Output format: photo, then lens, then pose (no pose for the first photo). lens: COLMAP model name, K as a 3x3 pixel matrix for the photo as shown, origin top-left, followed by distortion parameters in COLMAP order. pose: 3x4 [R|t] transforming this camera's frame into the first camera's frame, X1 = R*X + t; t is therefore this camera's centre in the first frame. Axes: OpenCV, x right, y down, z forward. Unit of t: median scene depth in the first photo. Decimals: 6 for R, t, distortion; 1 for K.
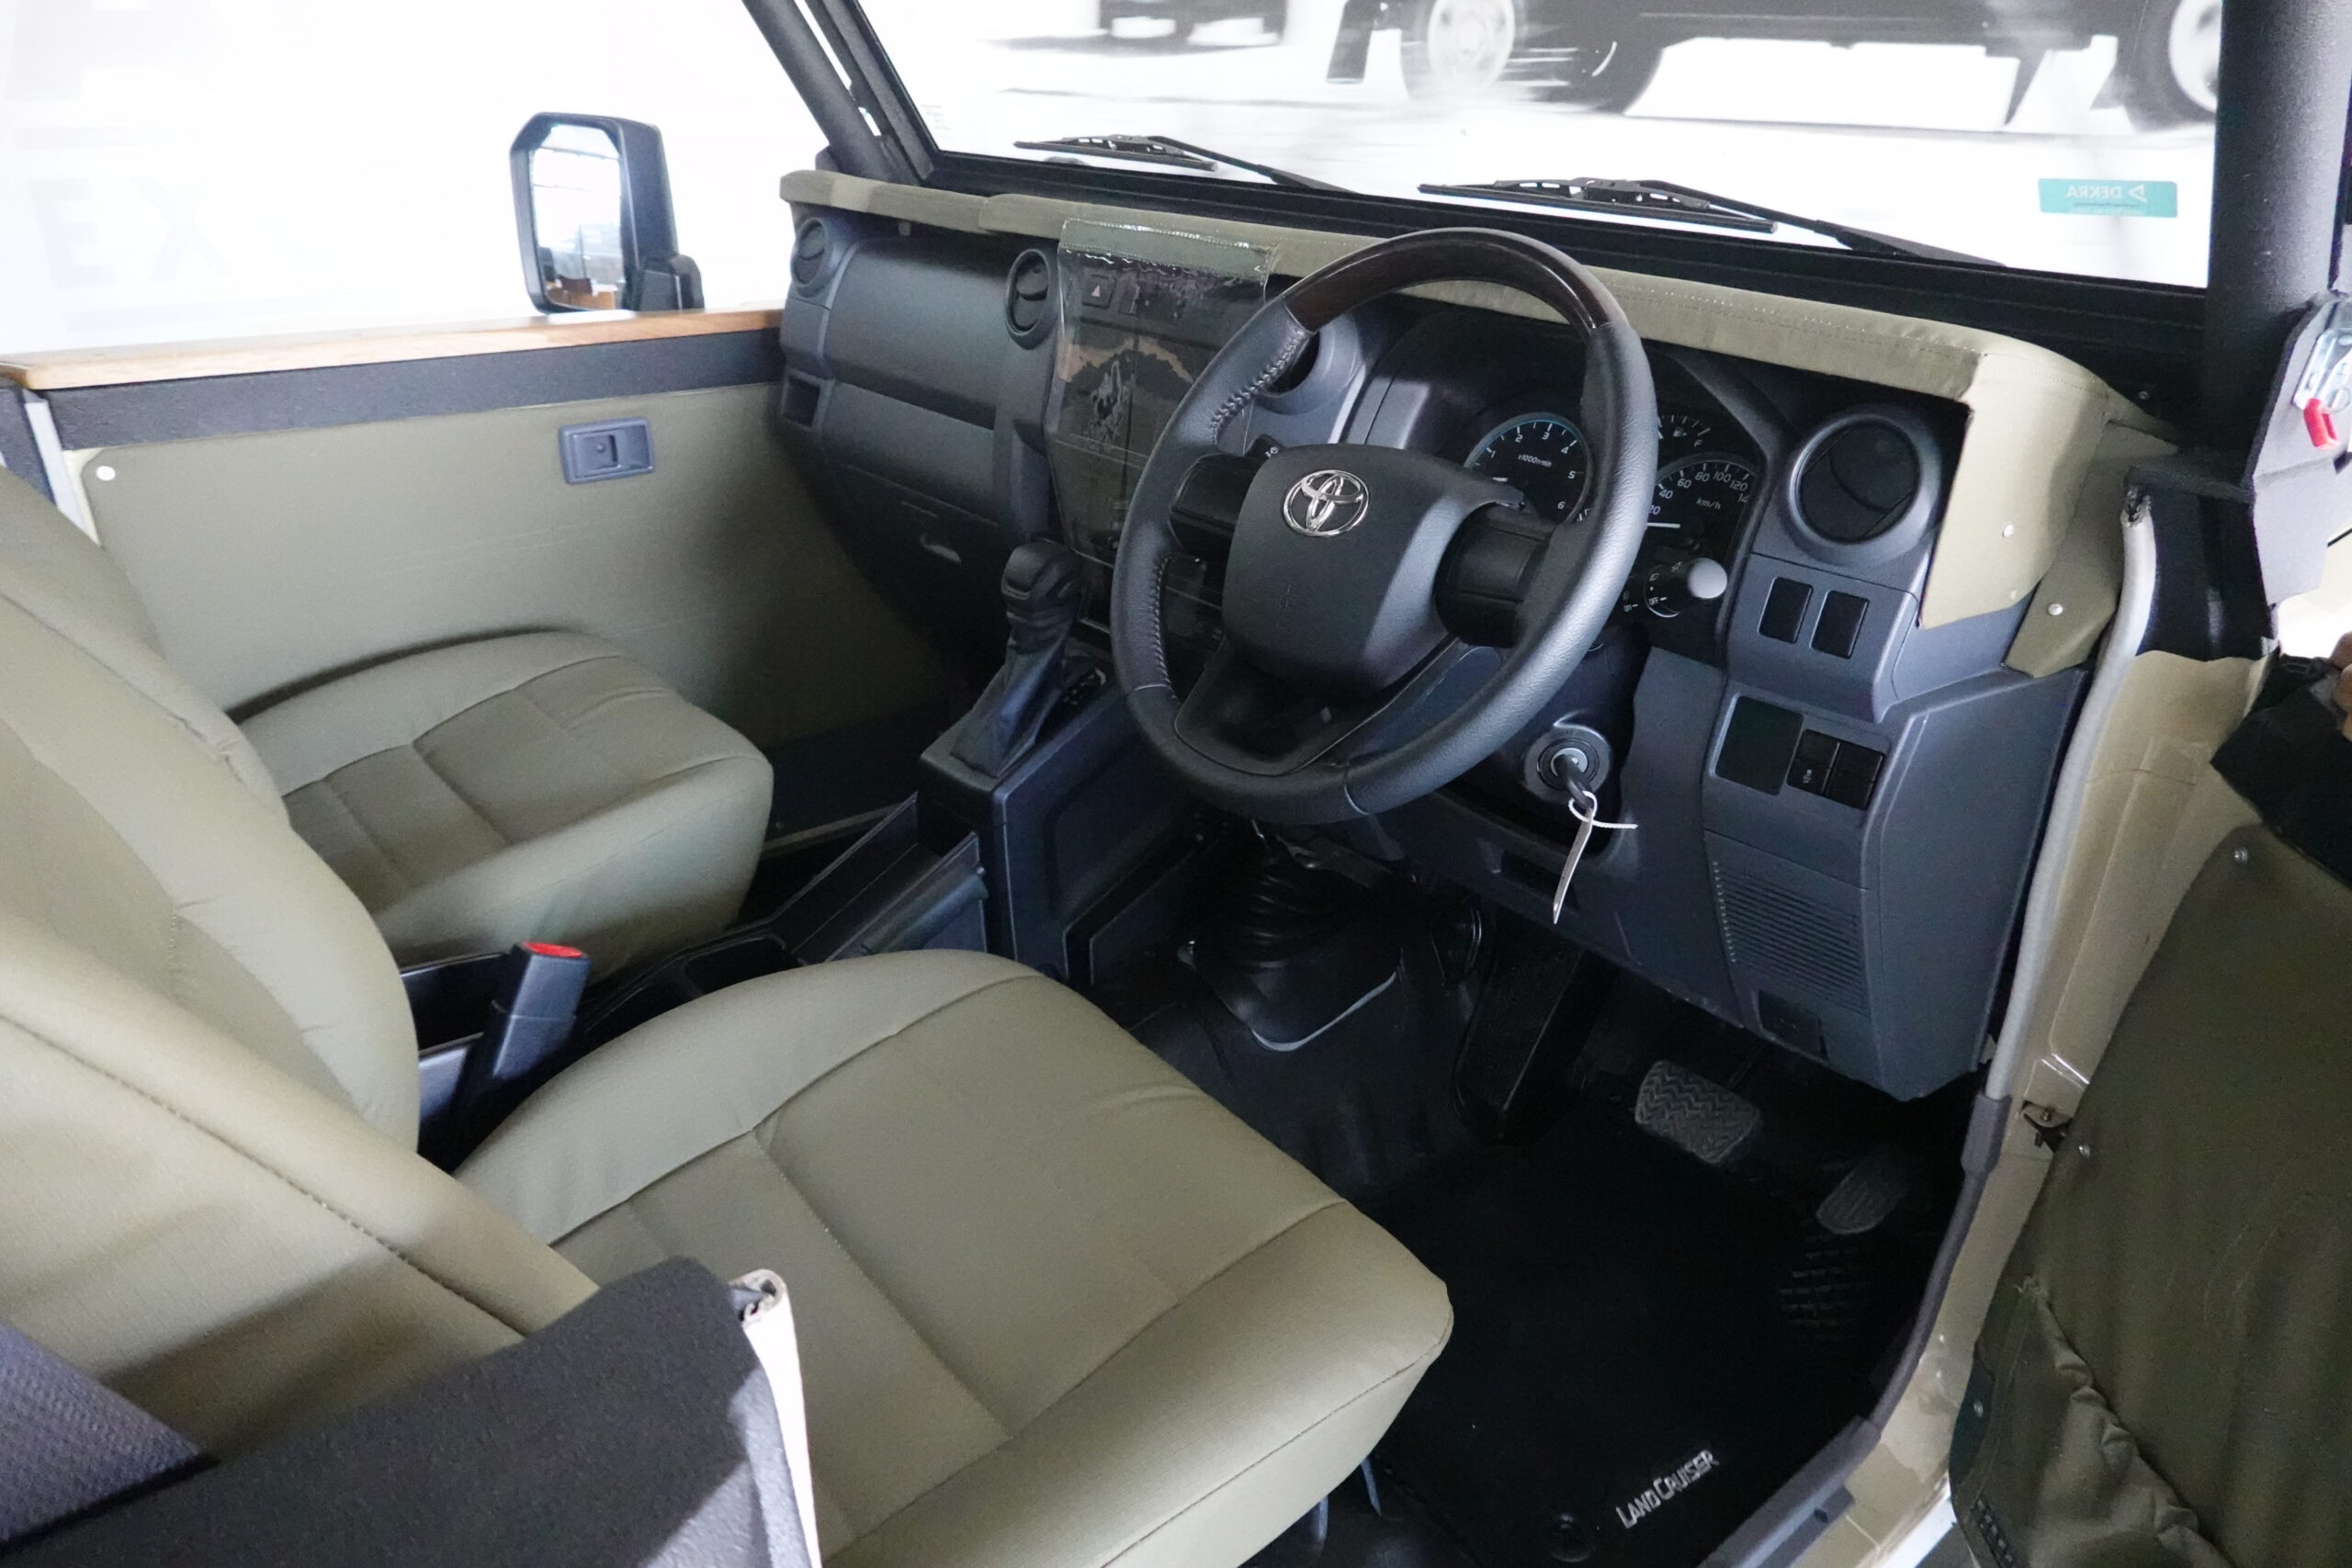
lens RADIAL K [[1586.8, 0, 1185.5], [0, 1586.8, 781.4], [0, 0, 1]] dist [0.004192, 0.000366]
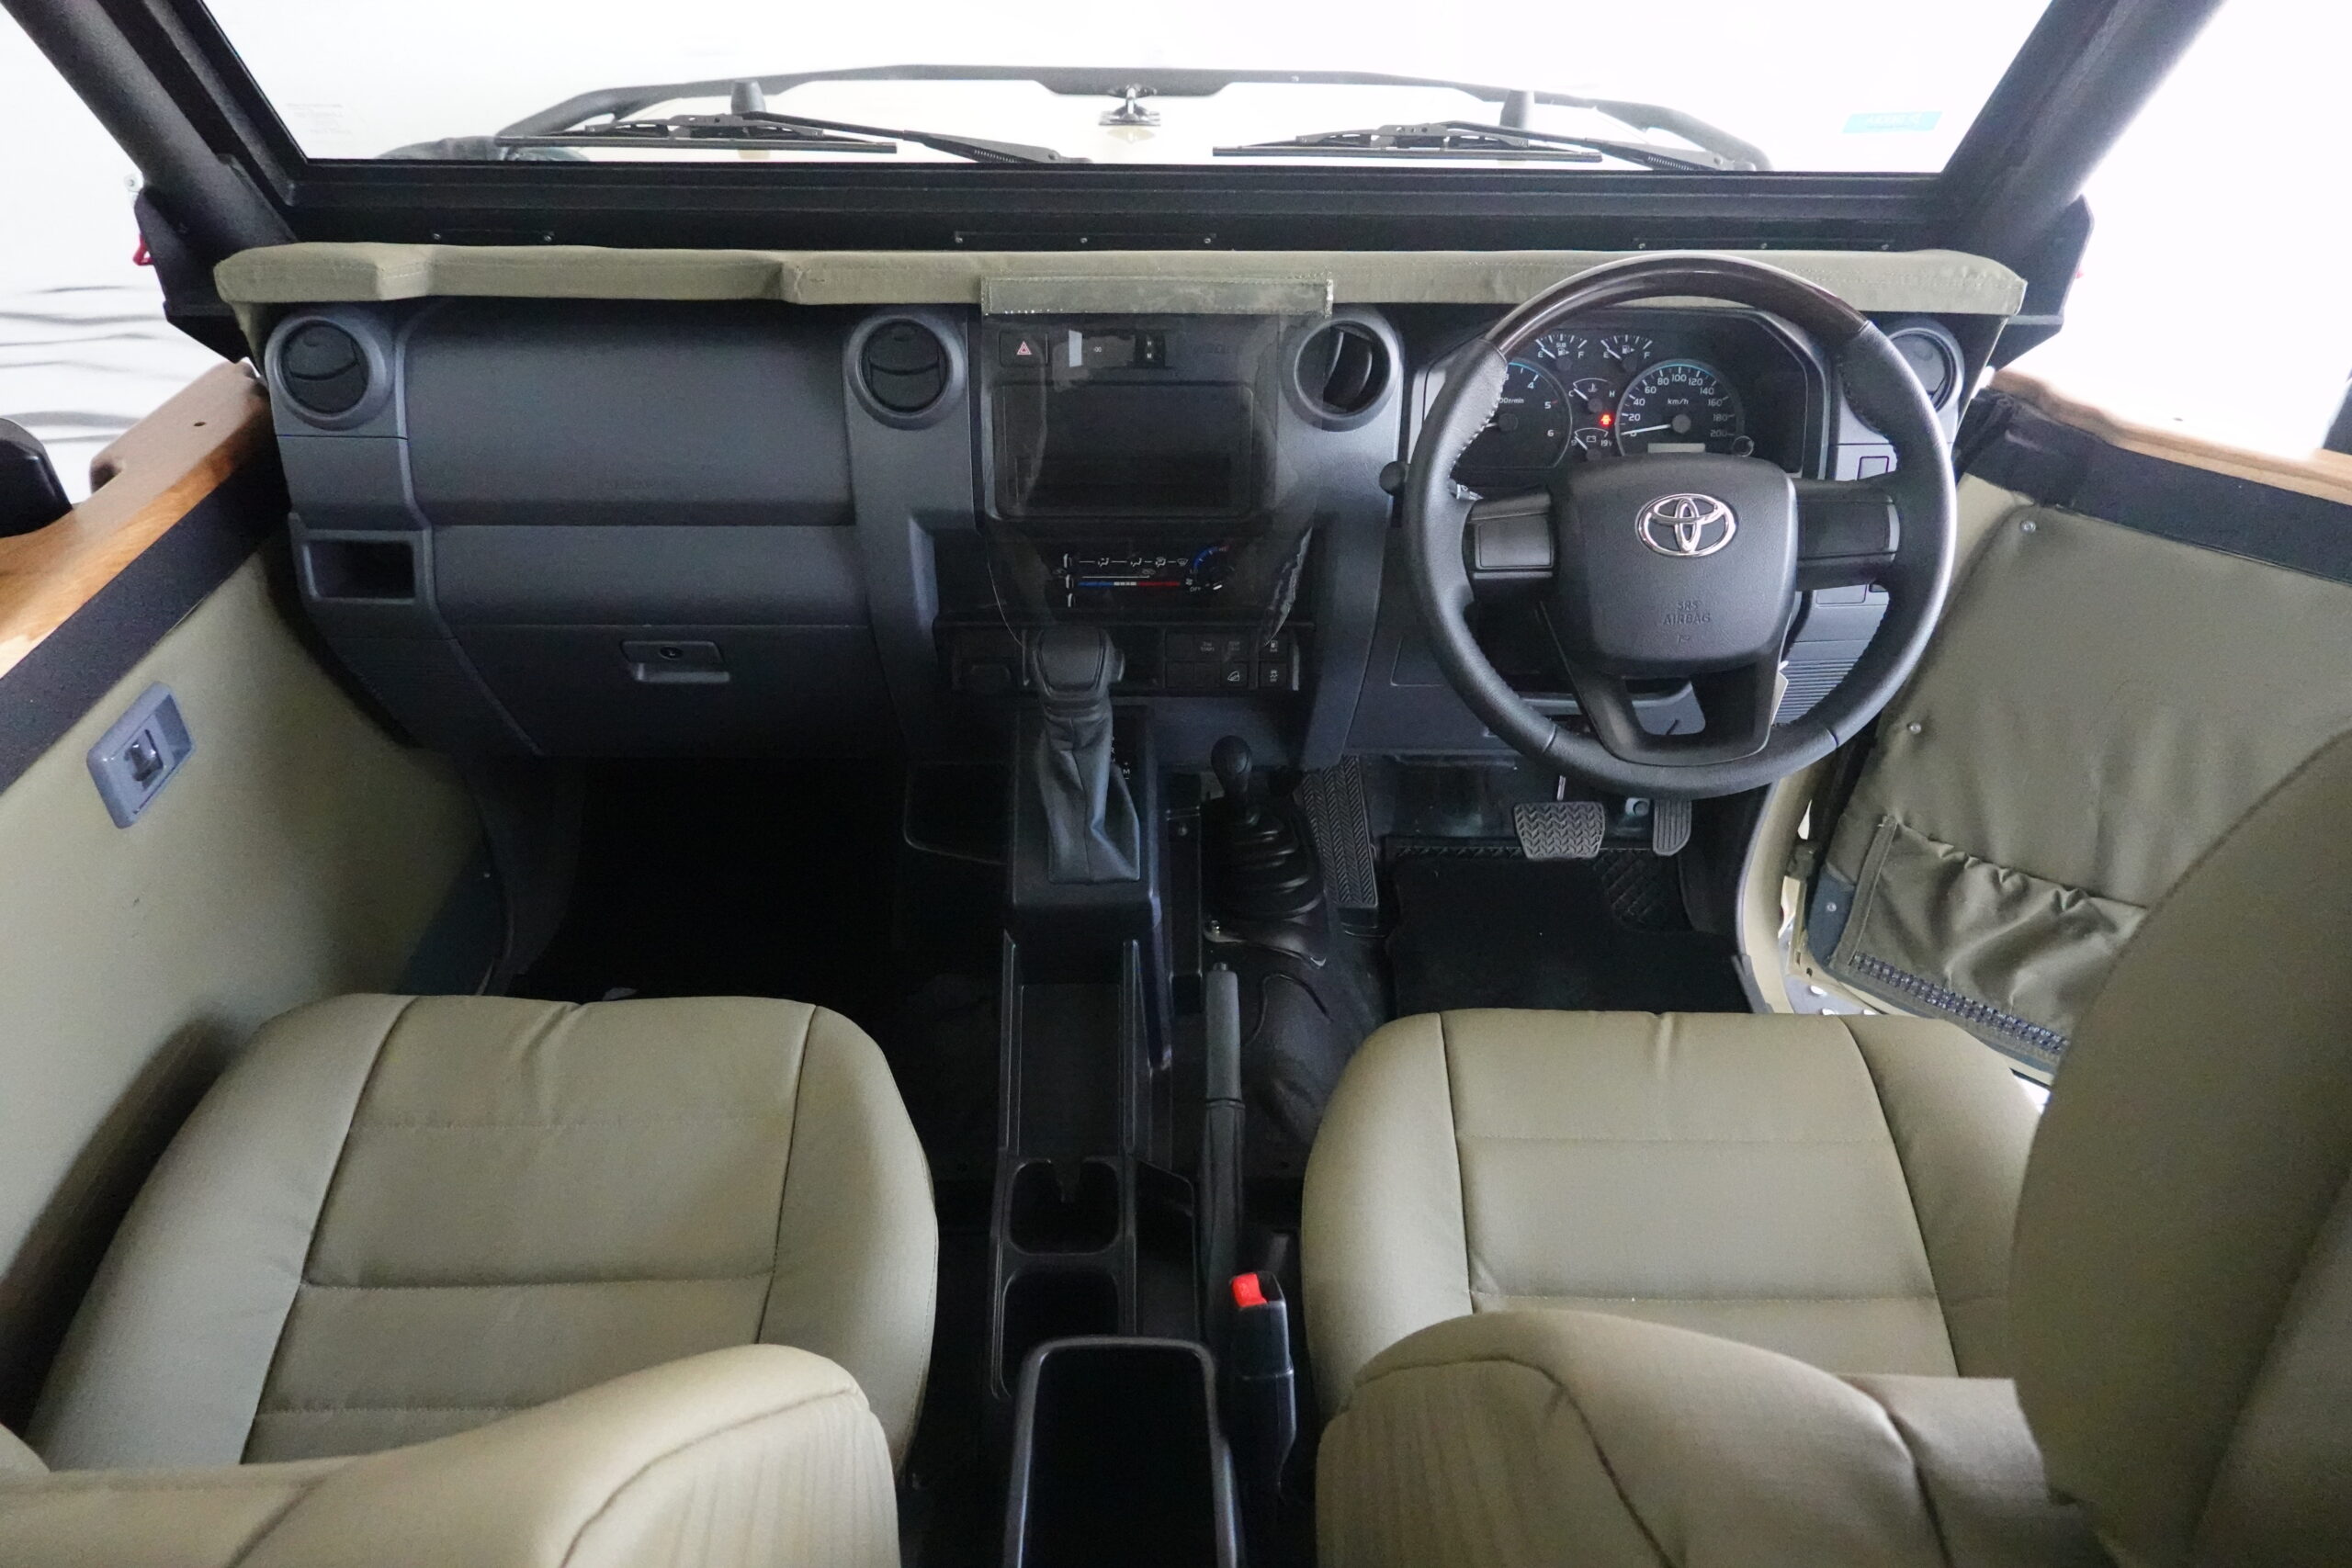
lens RADIAL K [[1586.8, 0, 1183.7], [0, 1586.8, 791.7], [0, 0, 1]] dist [0.004192, 0.000366]
pose [[0.618901, -0.472069, 0.627784, -0.680236], [0.325632, 0.881533, 0.341854, -0.368017], [-0.714791, -0.007147, 0.699302, 0.315922]]
